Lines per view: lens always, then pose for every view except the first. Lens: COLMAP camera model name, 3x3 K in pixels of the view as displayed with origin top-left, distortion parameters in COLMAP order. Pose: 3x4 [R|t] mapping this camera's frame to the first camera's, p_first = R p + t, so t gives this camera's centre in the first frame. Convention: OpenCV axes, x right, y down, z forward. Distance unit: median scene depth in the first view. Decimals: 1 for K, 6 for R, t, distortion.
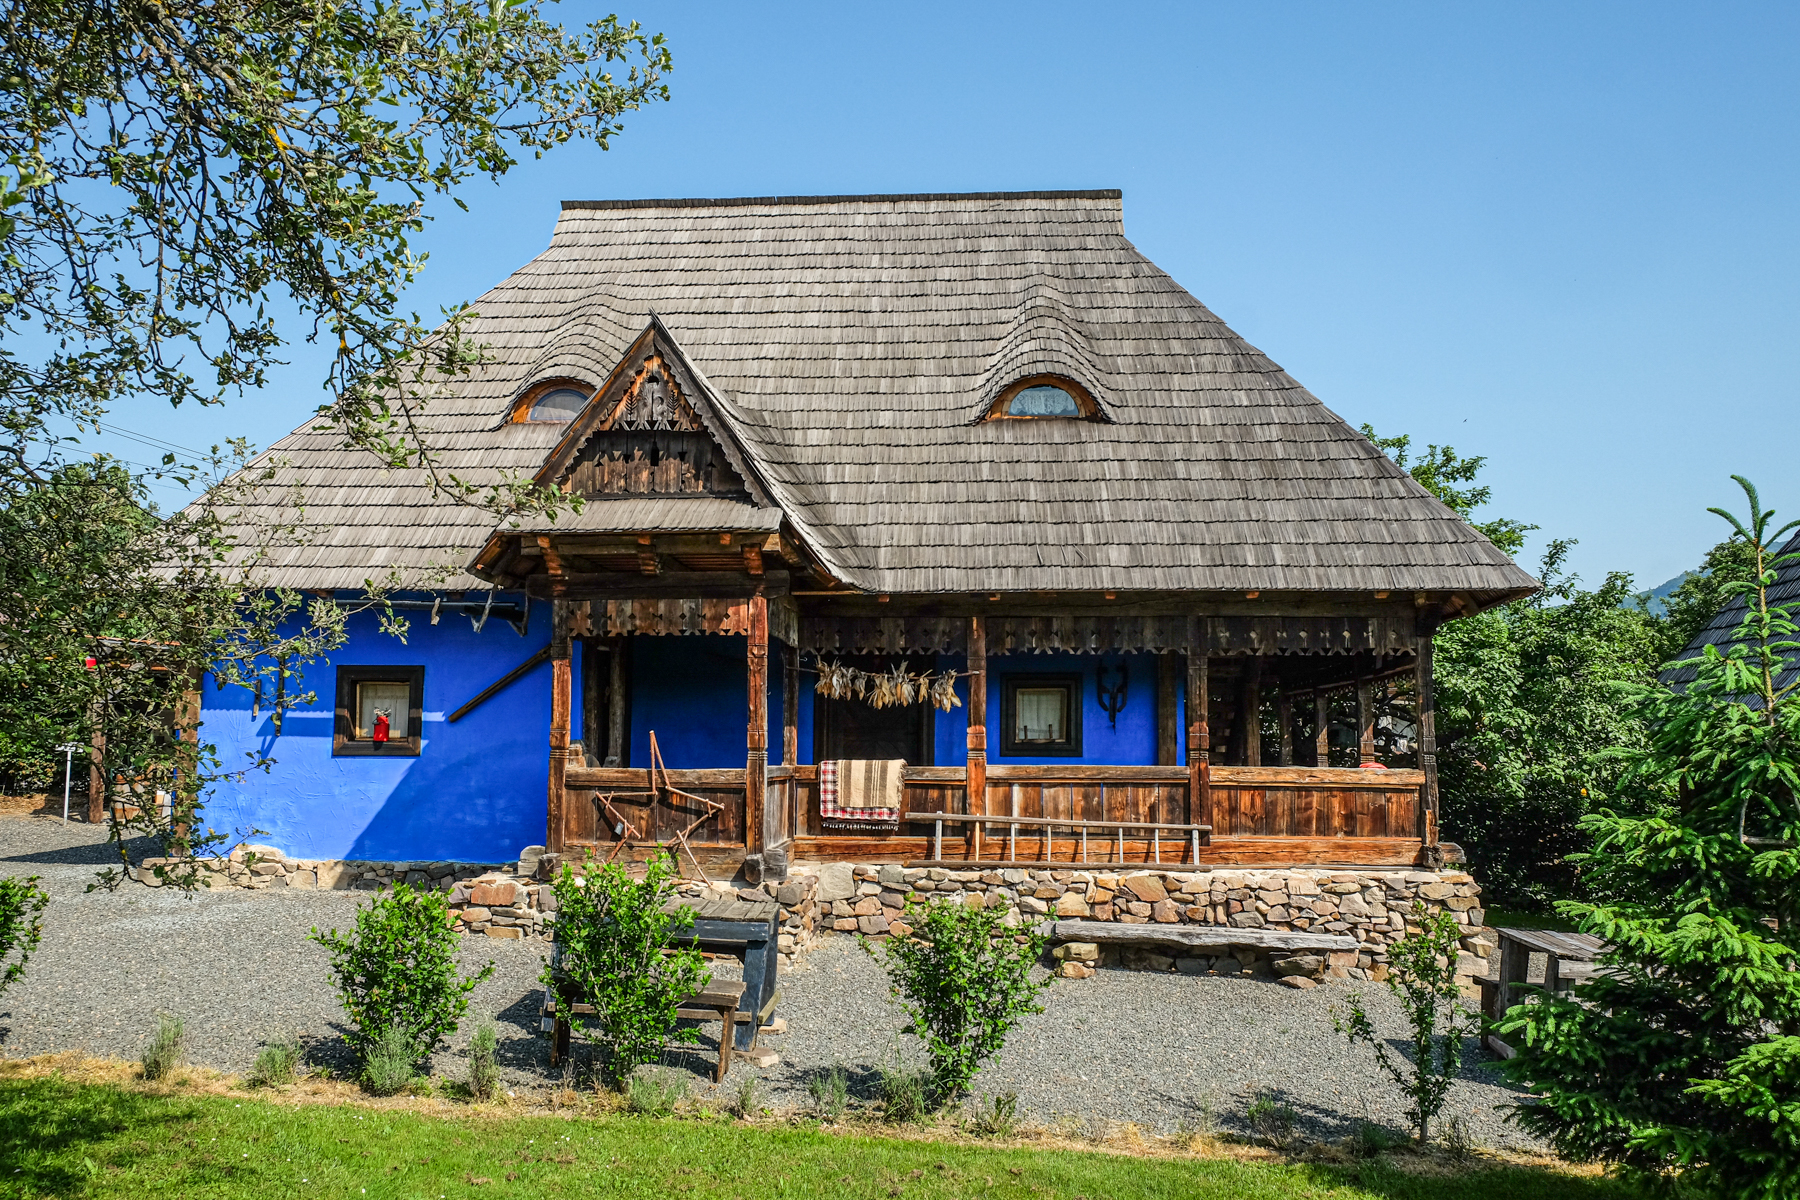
lens RADIAL K [[1401.6, 0, 897.2], [0, 1401.6, 598.0], [0, 0, 1]] dist [-0.046553, 0.041481]
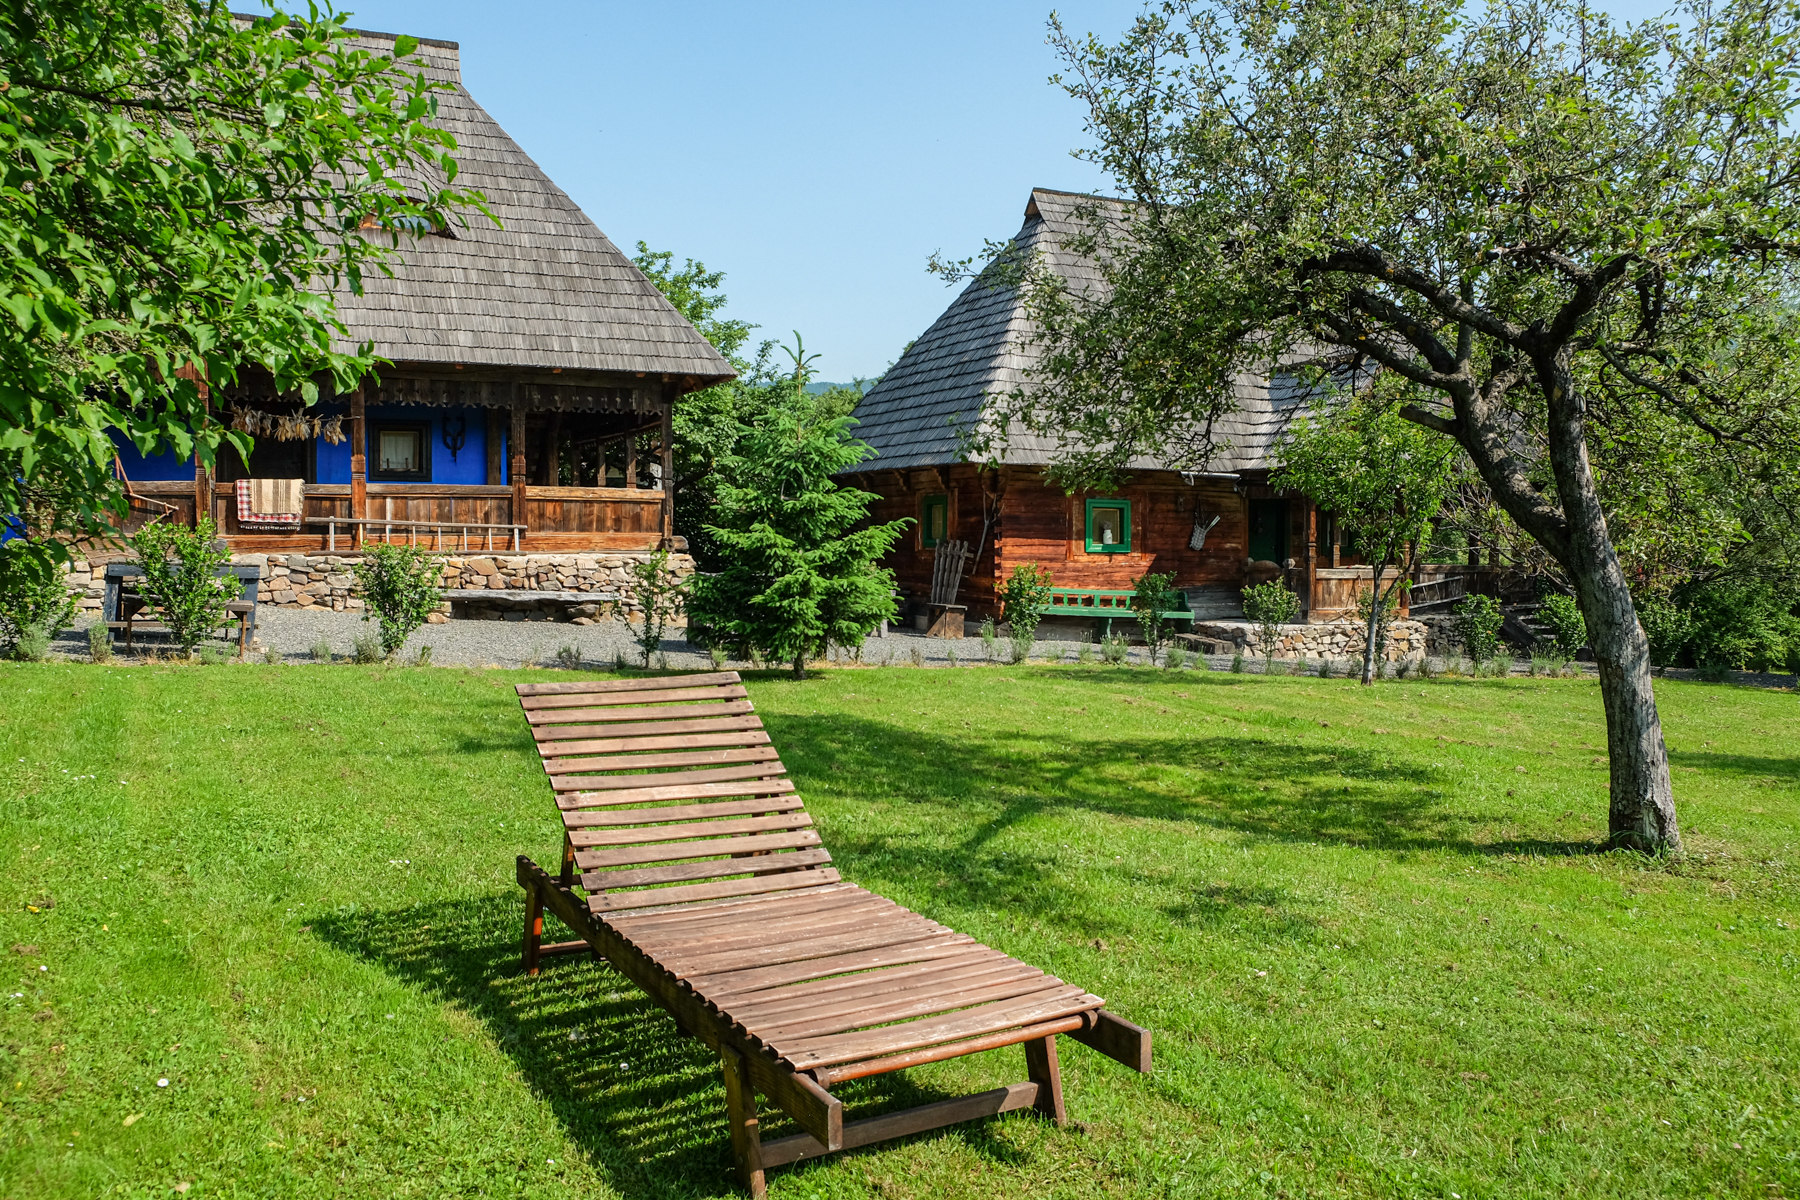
lens RADIAL K [[1401.6, 0, 897.3], [0, 1401.6, 592.4], [0, 0, 1]] dist [-0.046553, 0.041481]
pose [[0.877056, -0.026085, 0.479679, -0.149225], [-0.052873, 0.987216, 0.150360, -0.011978], [-0.477469, -0.157236, 0.864465, -0.501781]]
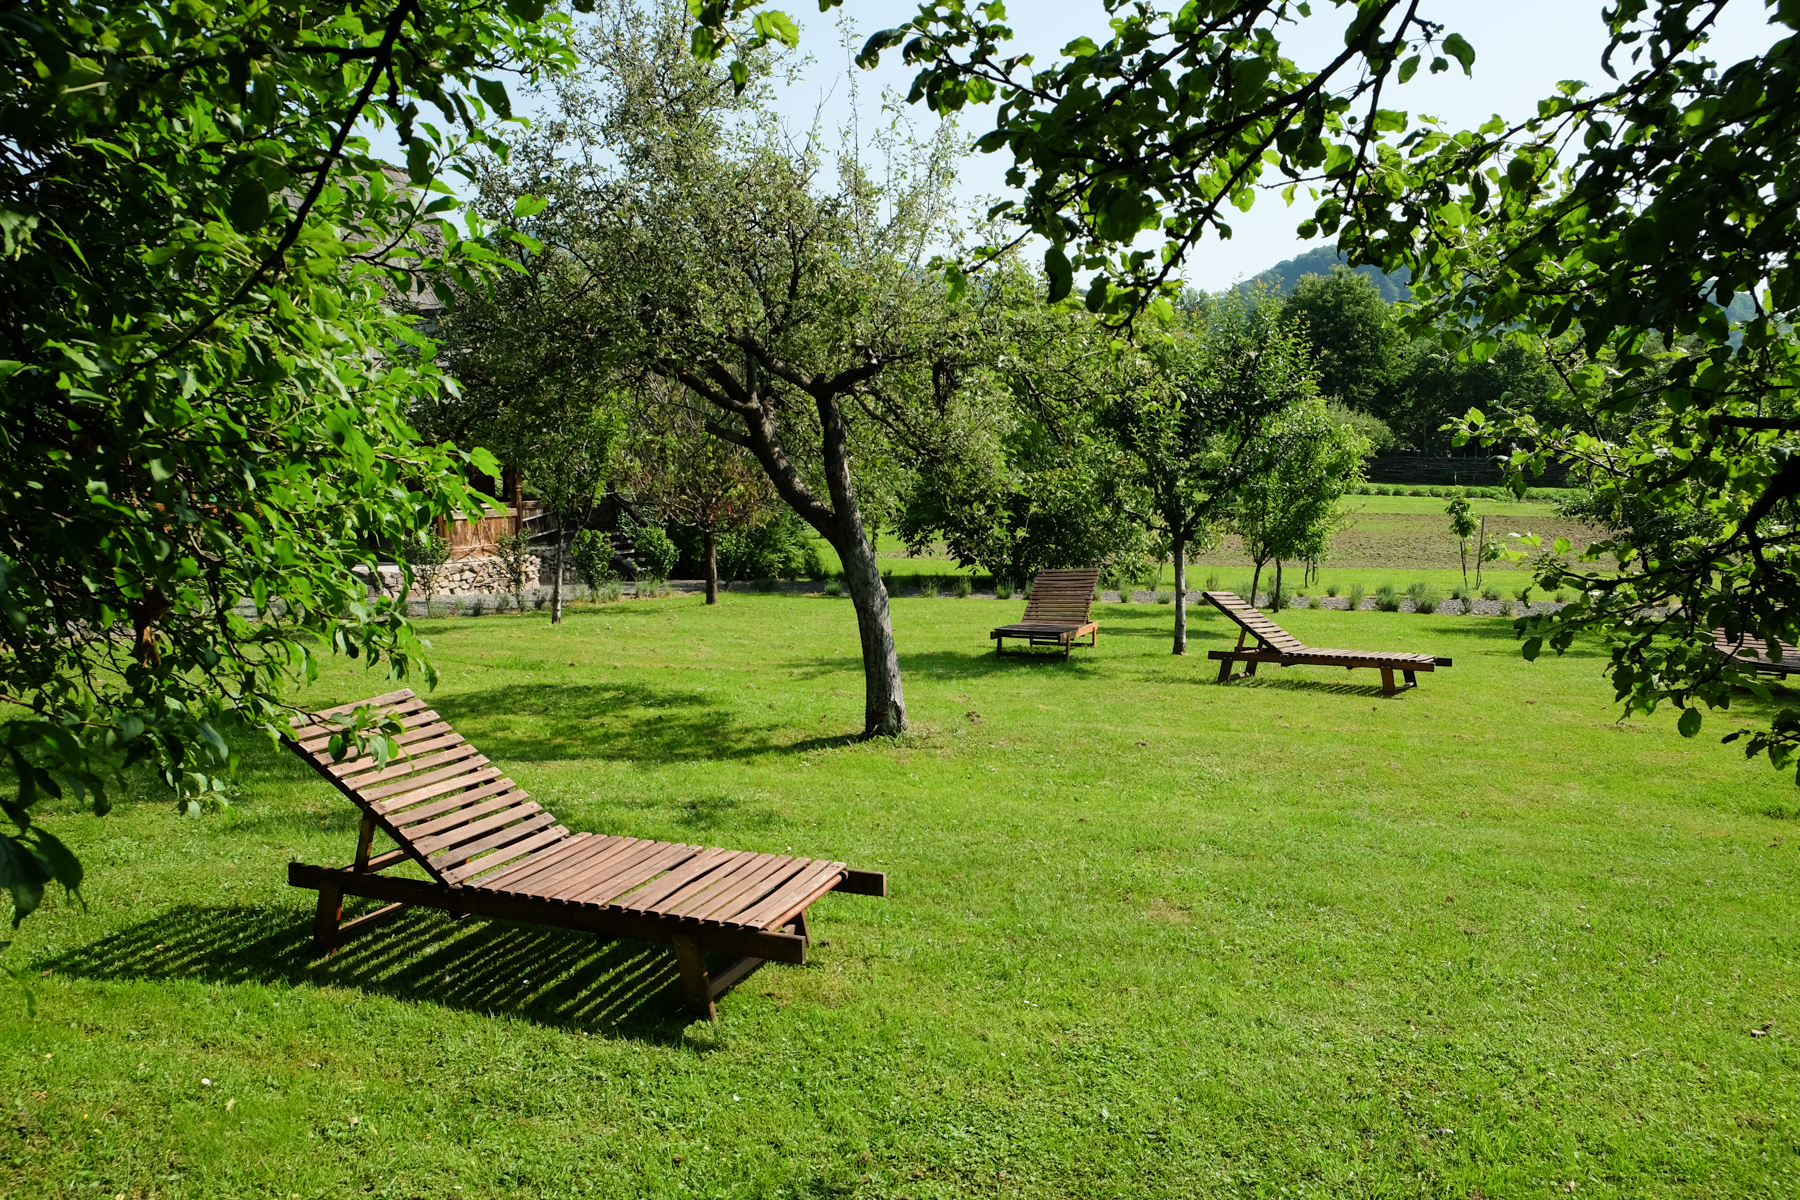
lens RADIAL K [[1401.6, 0, 909.1], [0, 1401.6, 599.4], [0, 0, 1]] dist [-0.046553, 0.041481]
pose [[0.370261, -0.108250, 0.922599, -0.348173], [-0.104702, 0.981995, 0.157238, -0.047841], [-0.923008, -0.154817, 0.352260, -0.475664]]
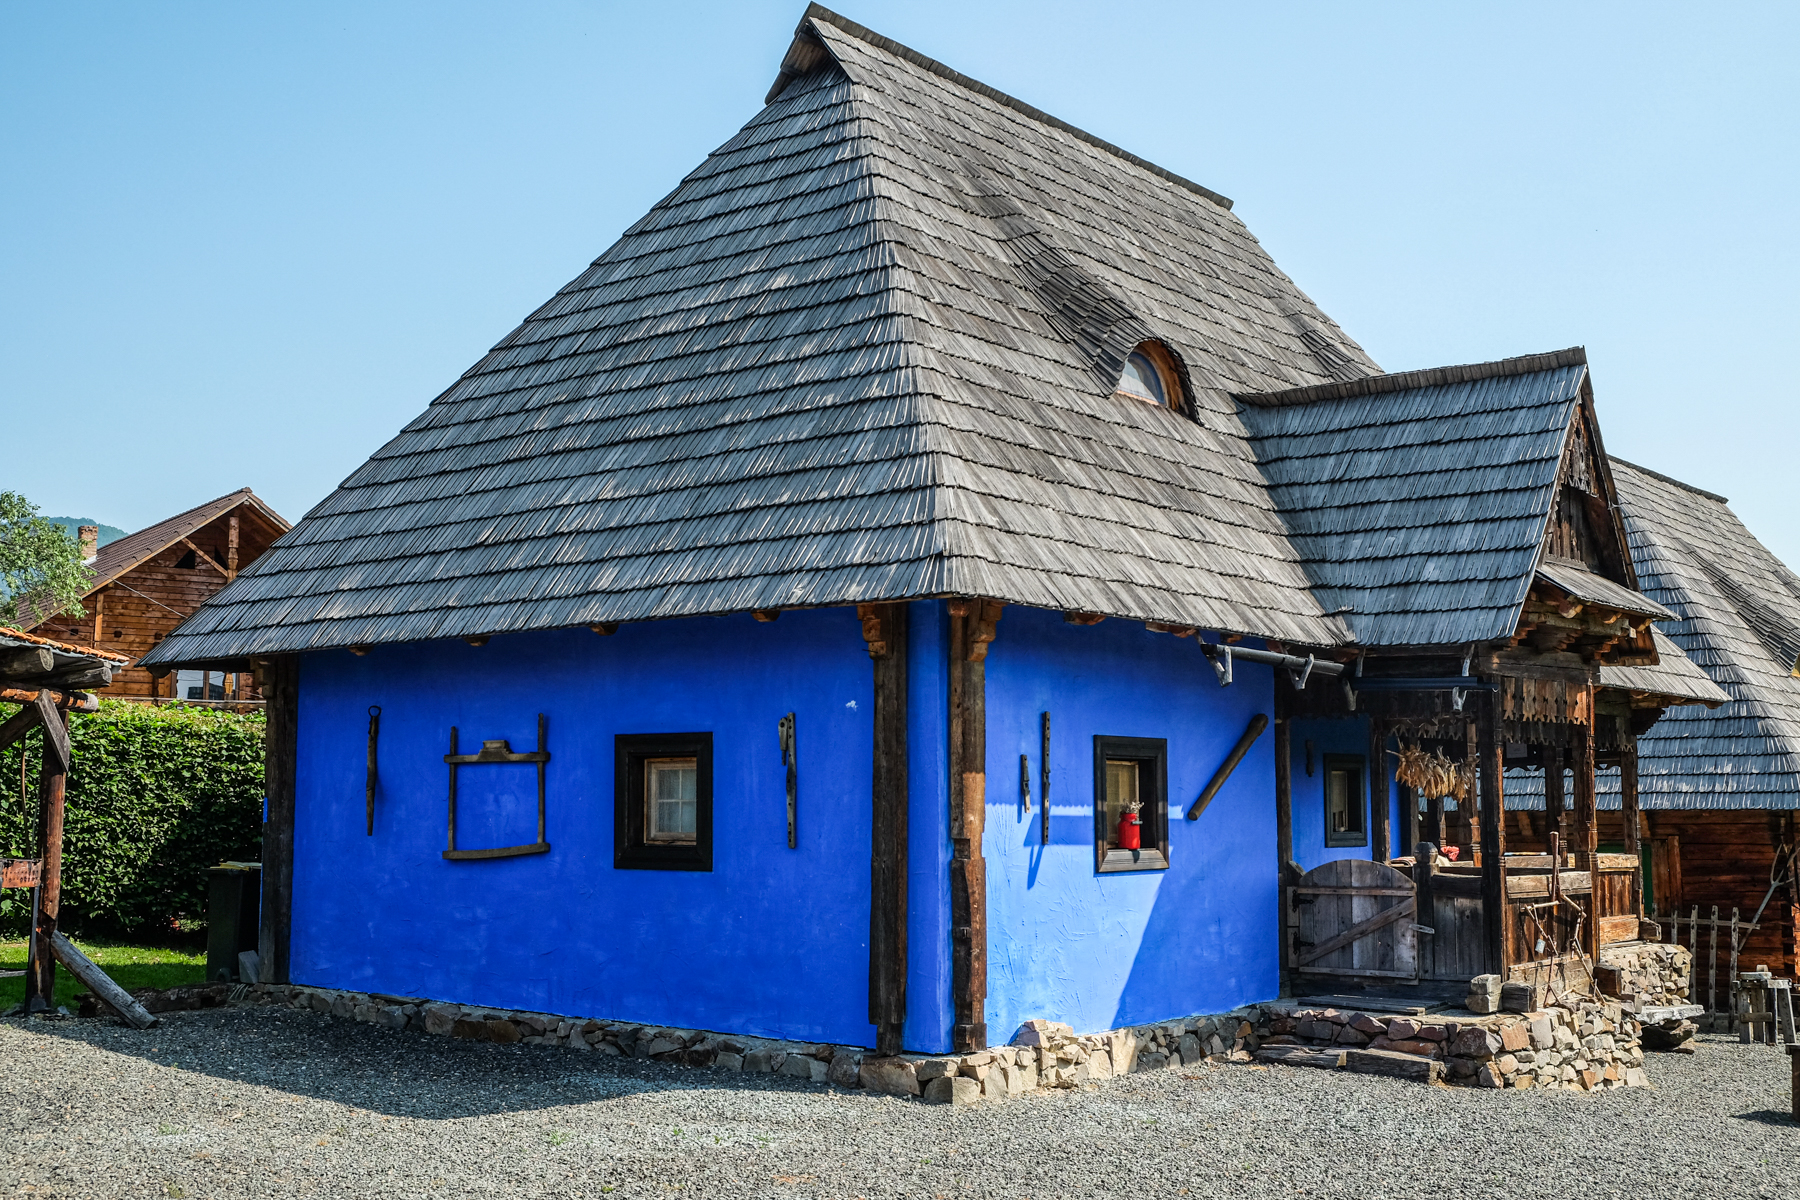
lens RADIAL K [[2042.1, 0, 889.8], [0, 2042.1, 602.4], [0, 0, 1]] dist [-0.037696, 0.000000]
pose [[0.567057, 0.077817, 0.819994, -1.363110], [-0.089686, 0.995441, -0.032445, 0.028399], [-0.818781, -0.055144, 0.571452, 0.581024]]
